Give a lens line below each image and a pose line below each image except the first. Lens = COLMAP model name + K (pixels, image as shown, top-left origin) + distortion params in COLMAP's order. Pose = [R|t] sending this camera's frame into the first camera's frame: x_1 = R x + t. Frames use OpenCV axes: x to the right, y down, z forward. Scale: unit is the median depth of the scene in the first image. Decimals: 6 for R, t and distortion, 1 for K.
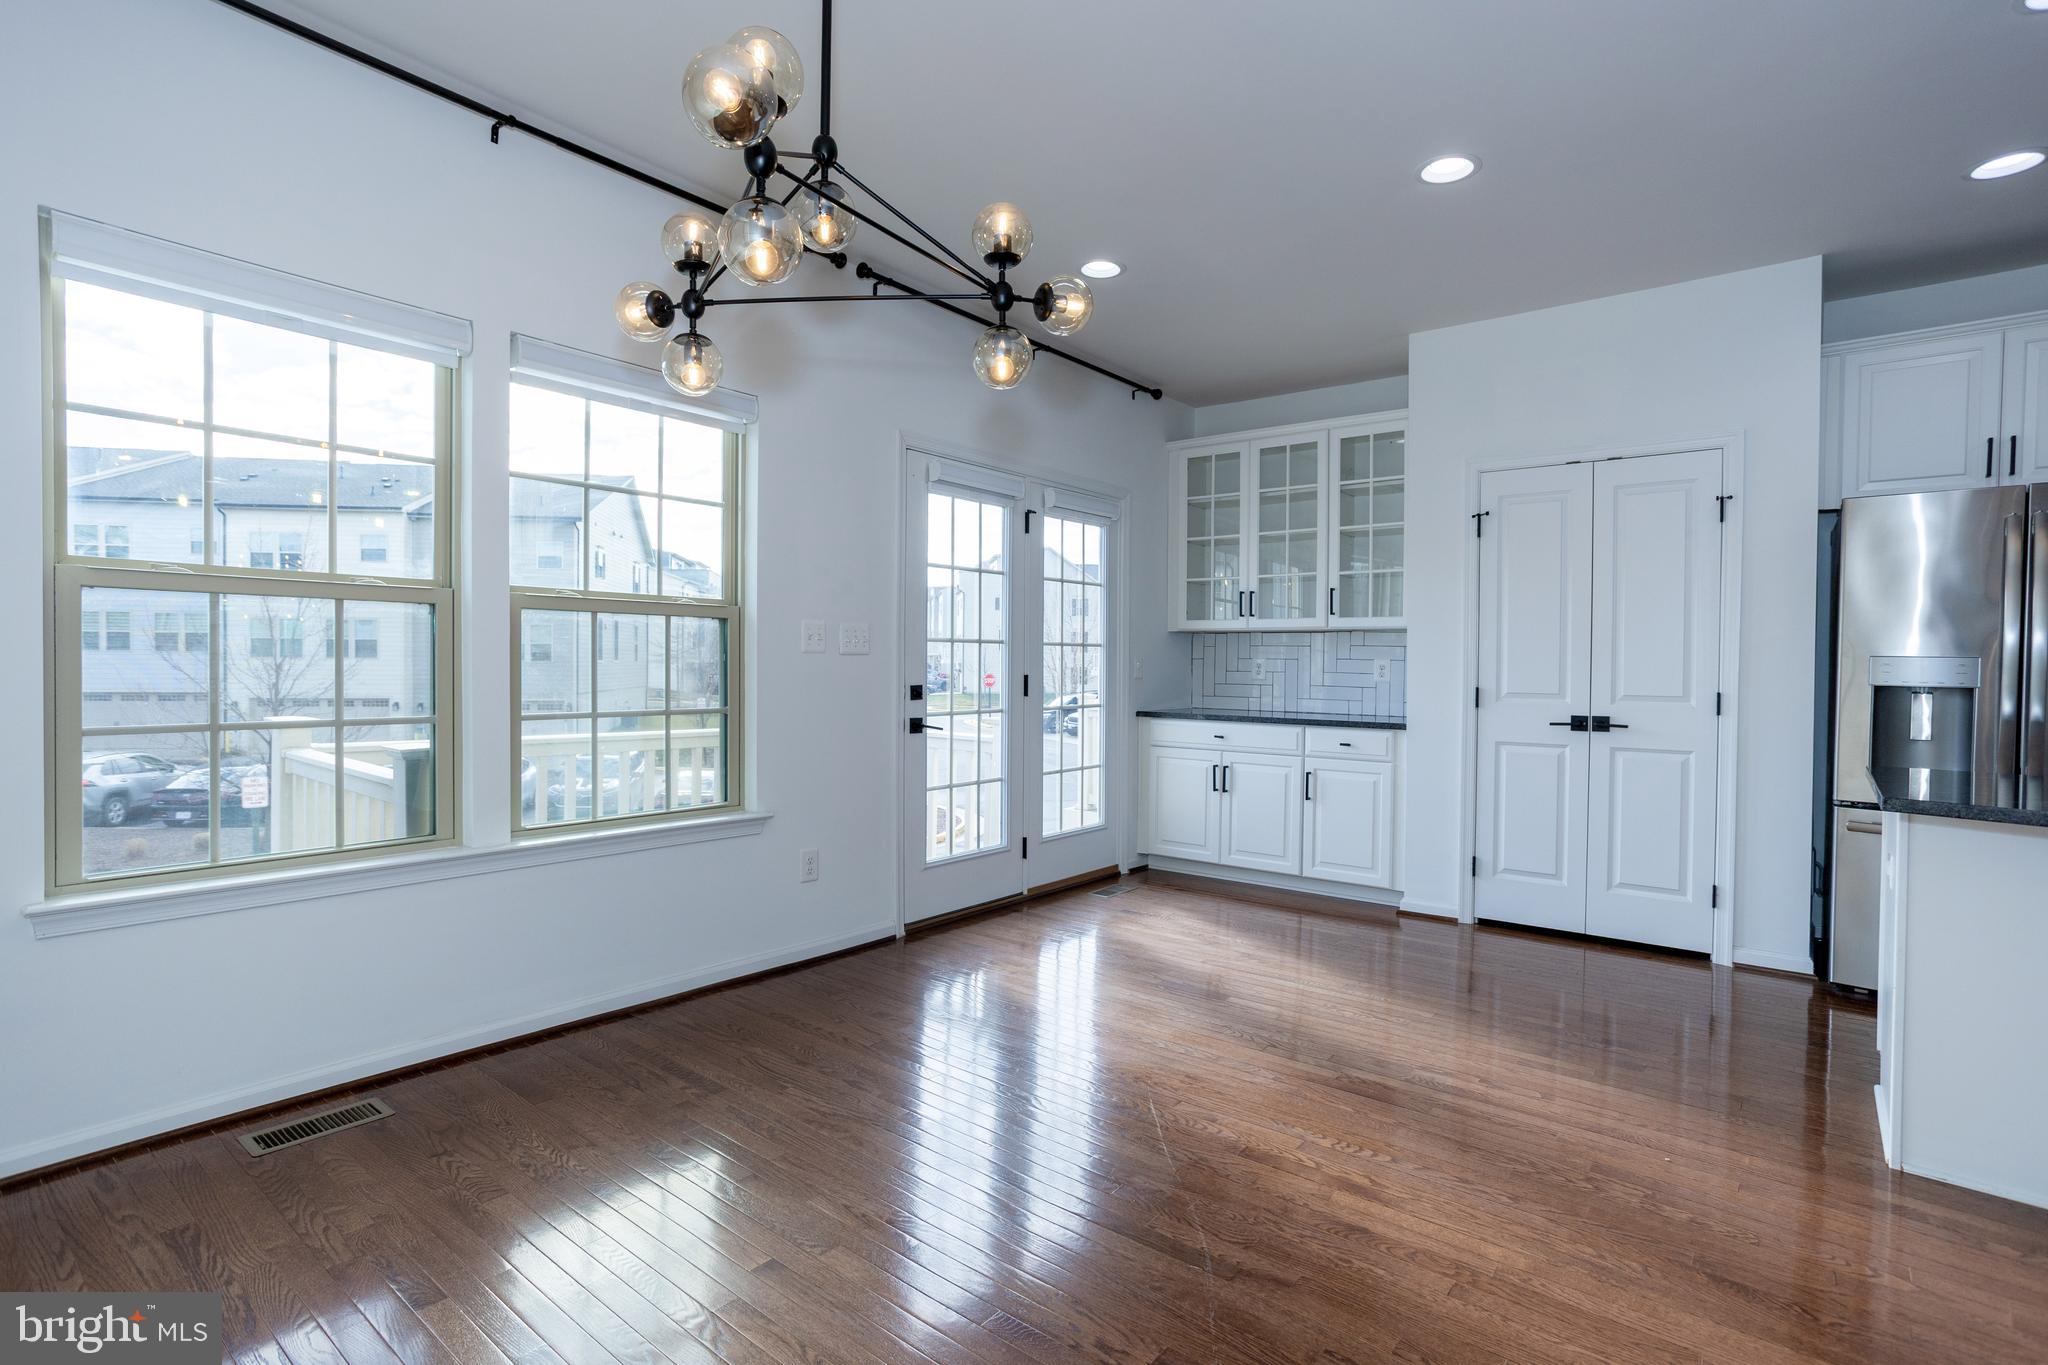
lens RADIAL K [[997.0, 0, 1018.1], [0, 997.0, 676.0], [0, 0, 1]] dist [-0.054969, 0.032186]
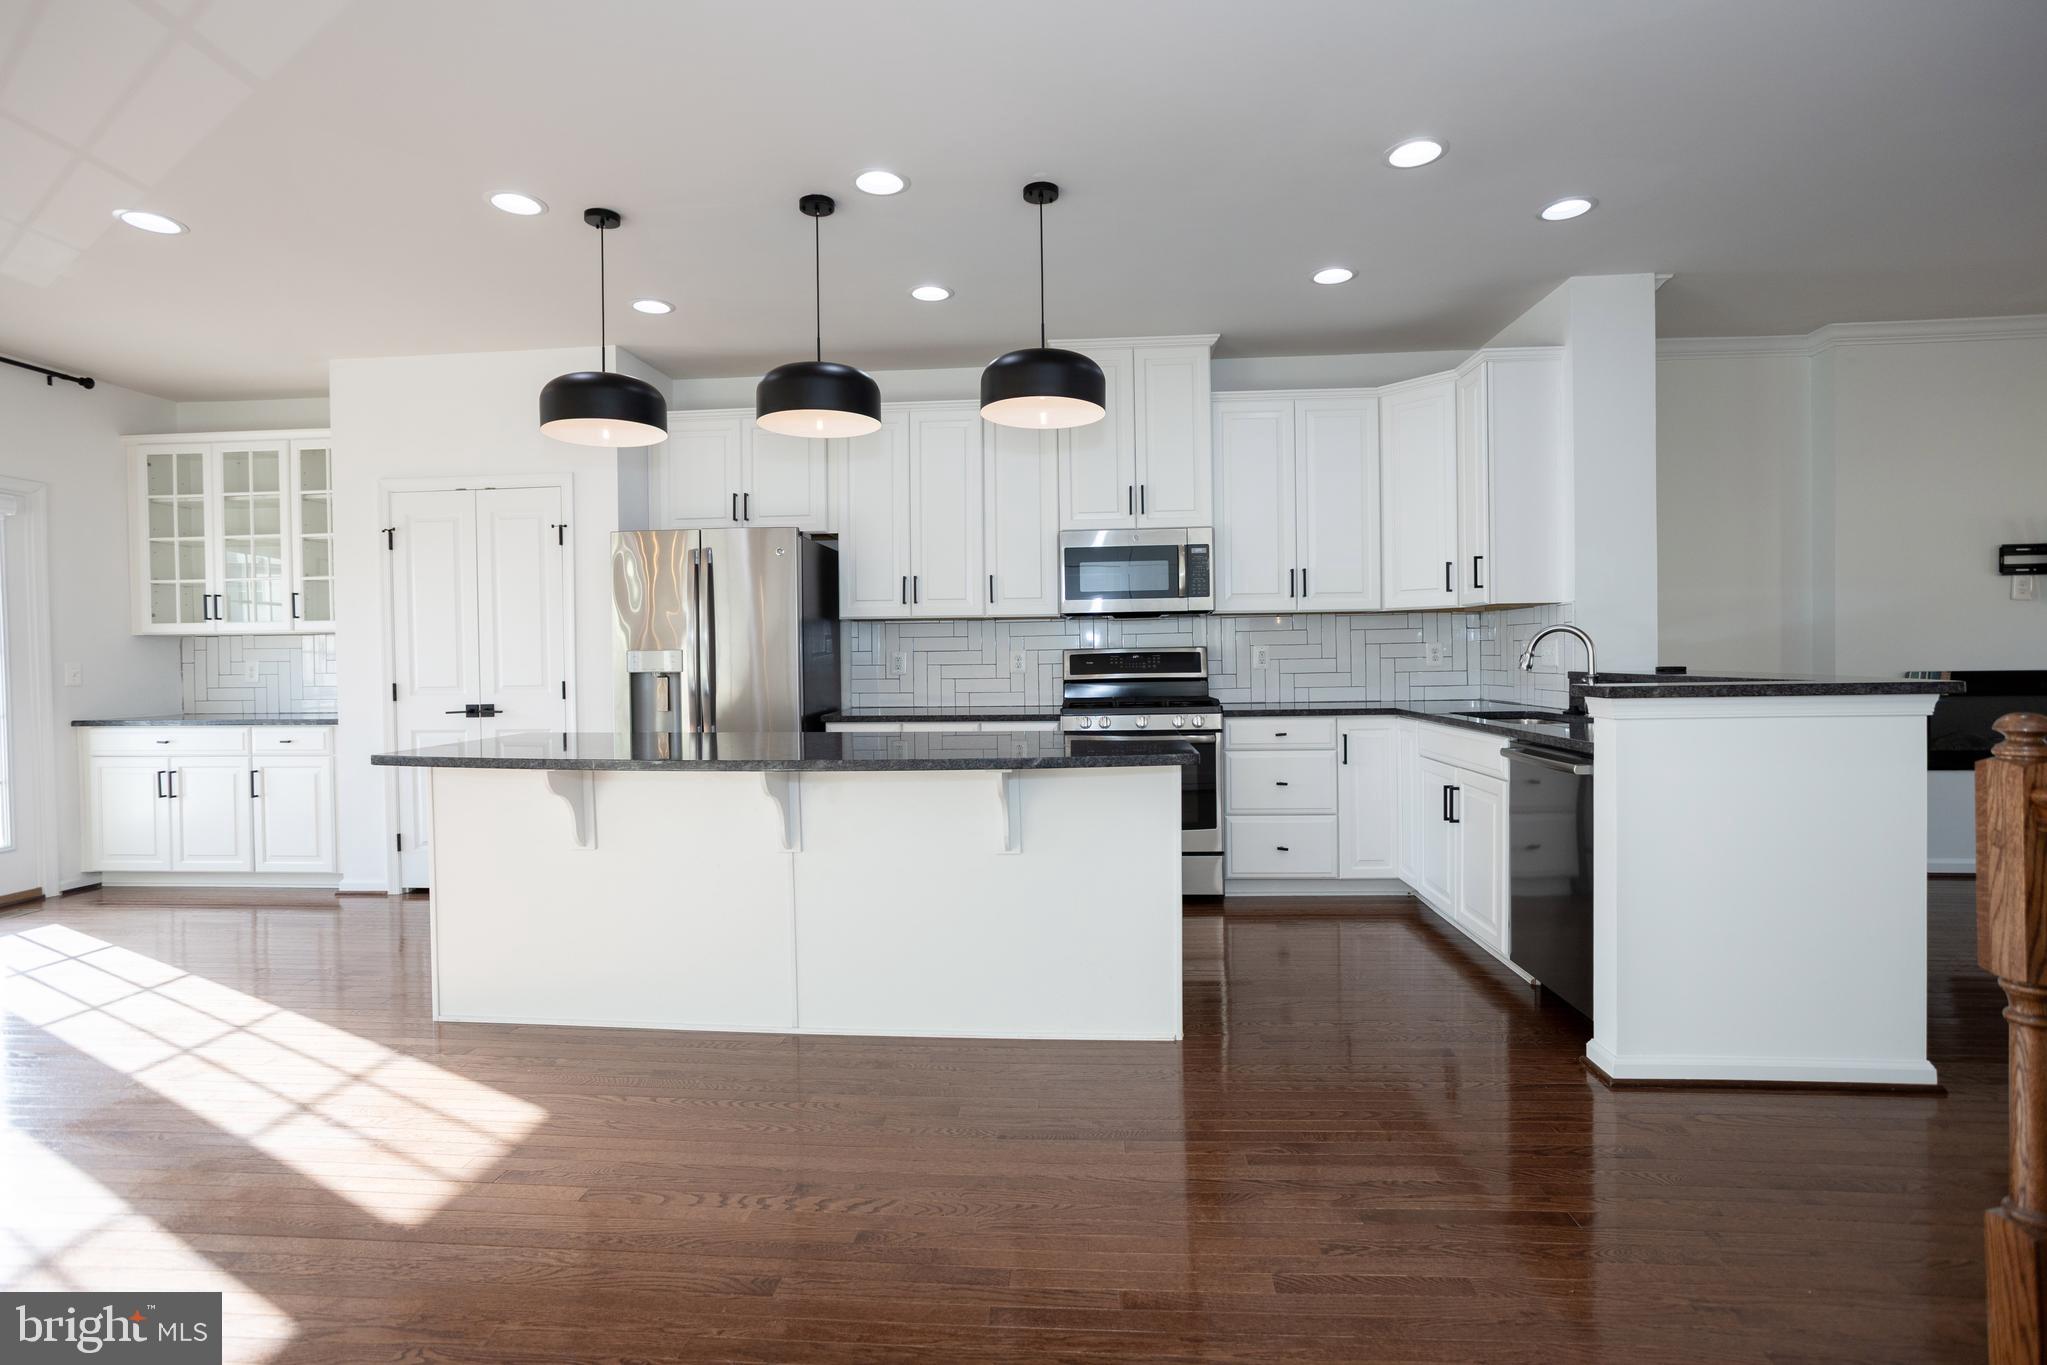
lens RADIAL K [[996.5, 0, 1017.6], [0, 996.5, 676.0], [0, 0, 1]] dist [-0.054969, 0.032186]
pose [[0.824921, -0.030830, 0.564407, 0.423818], [0.029682, 0.999496, 0.011213, 0.011597], [-0.564468, 0.007503, 0.825421, -0.325666]]
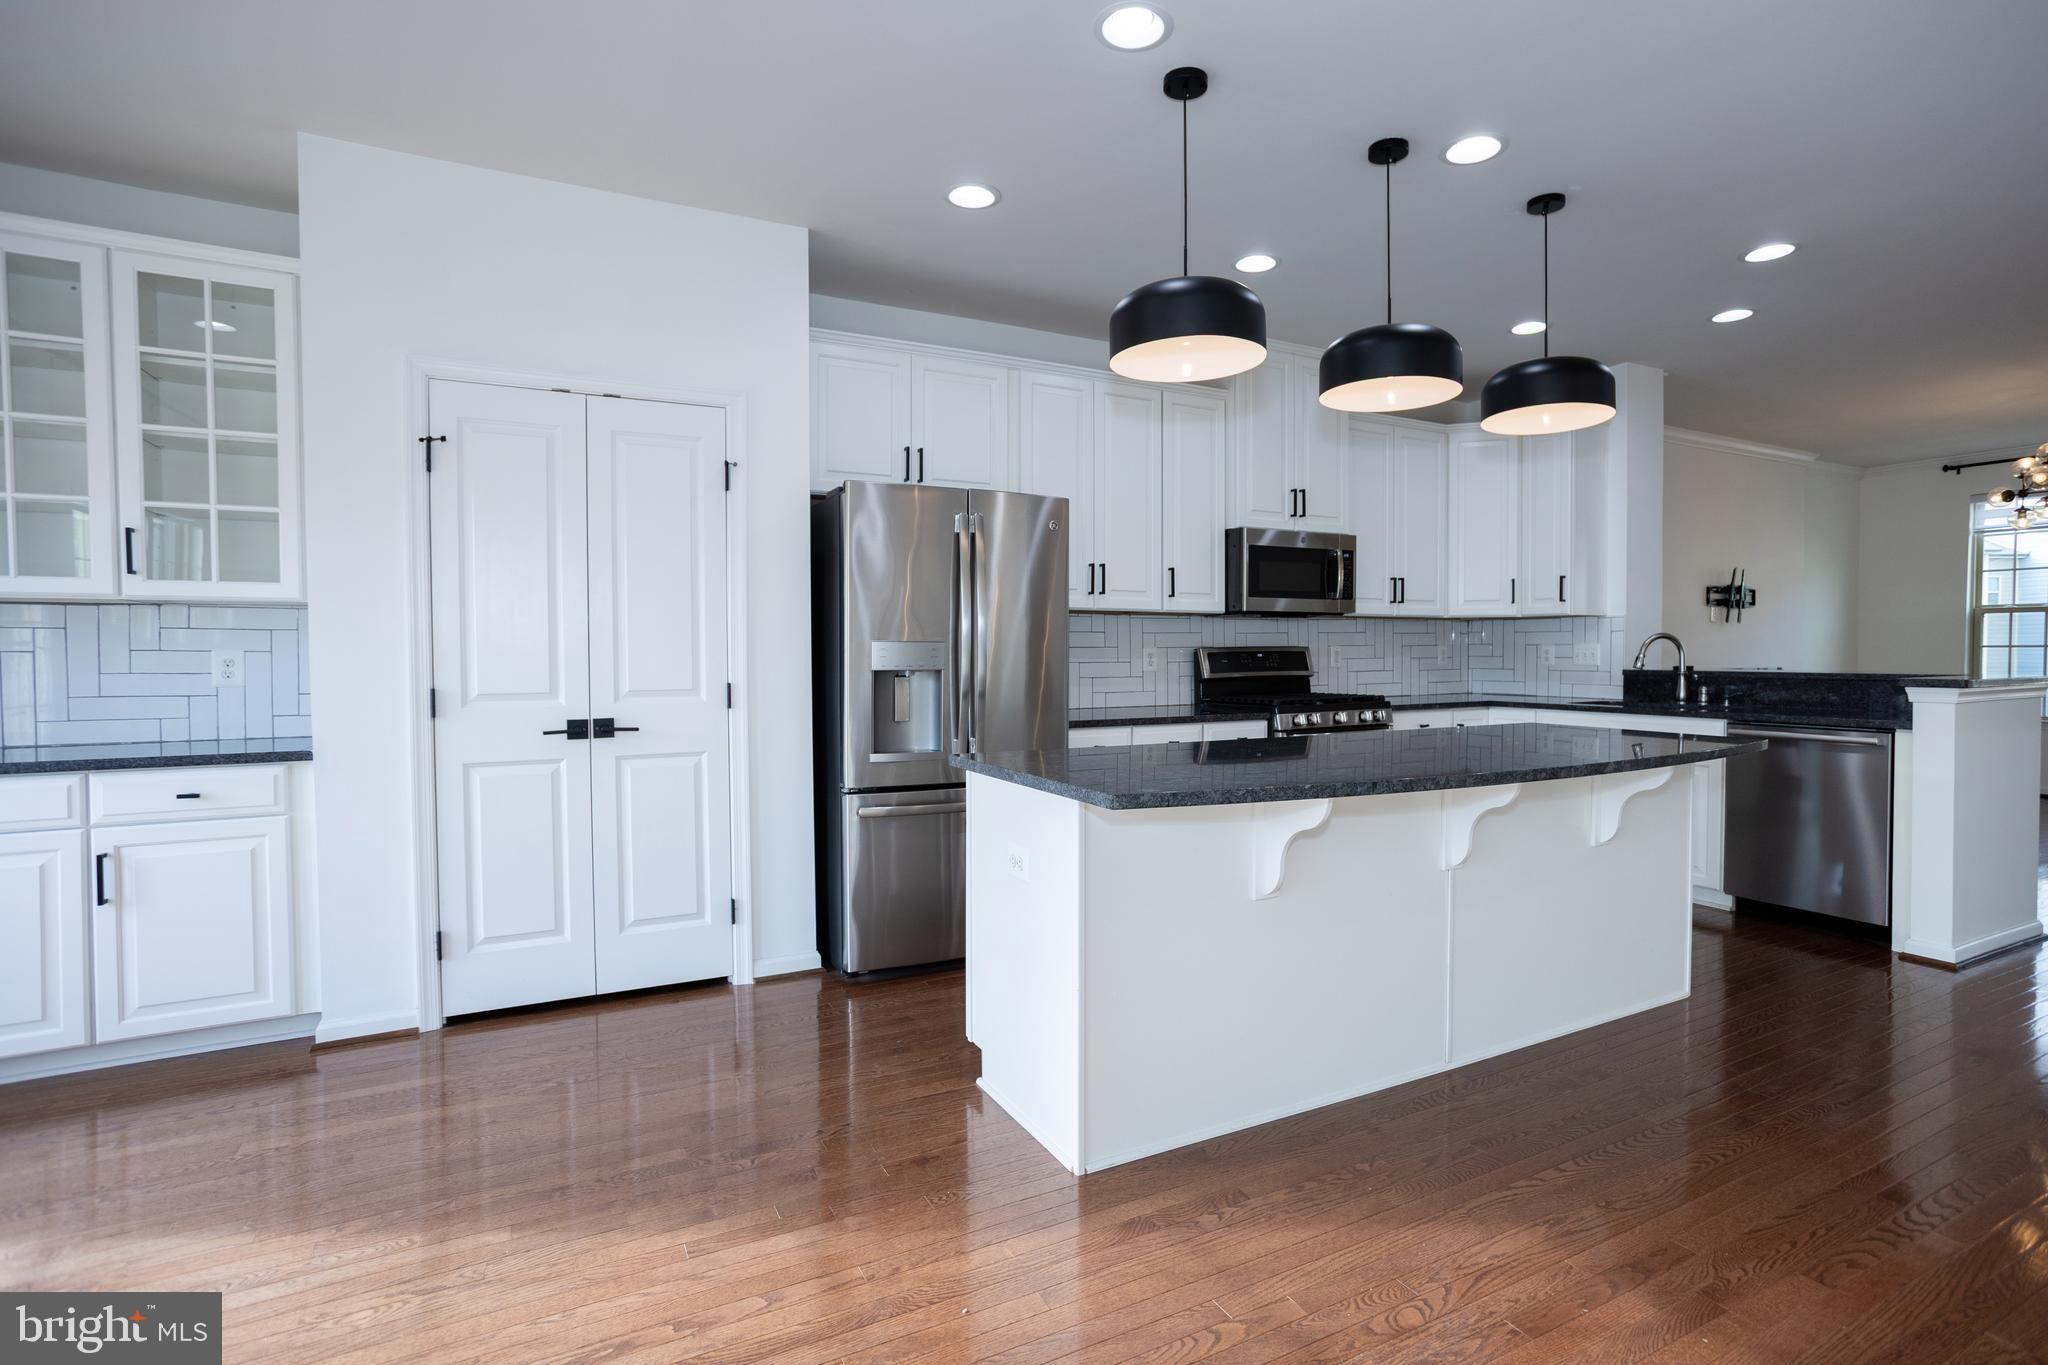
lens RADIAL K [[976.2, 0, 1036.2], [0, 976.2, 676.5], [0, 0, 1]] dist [-0.050248, 0.029908]
pose [[0.399228, -0.032239, 0.916285, 0.016127], [0.023325, 0.999415, 0.025001, -0.004069], [-0.916555, 0.011391, 0.399746, 0.342765]]
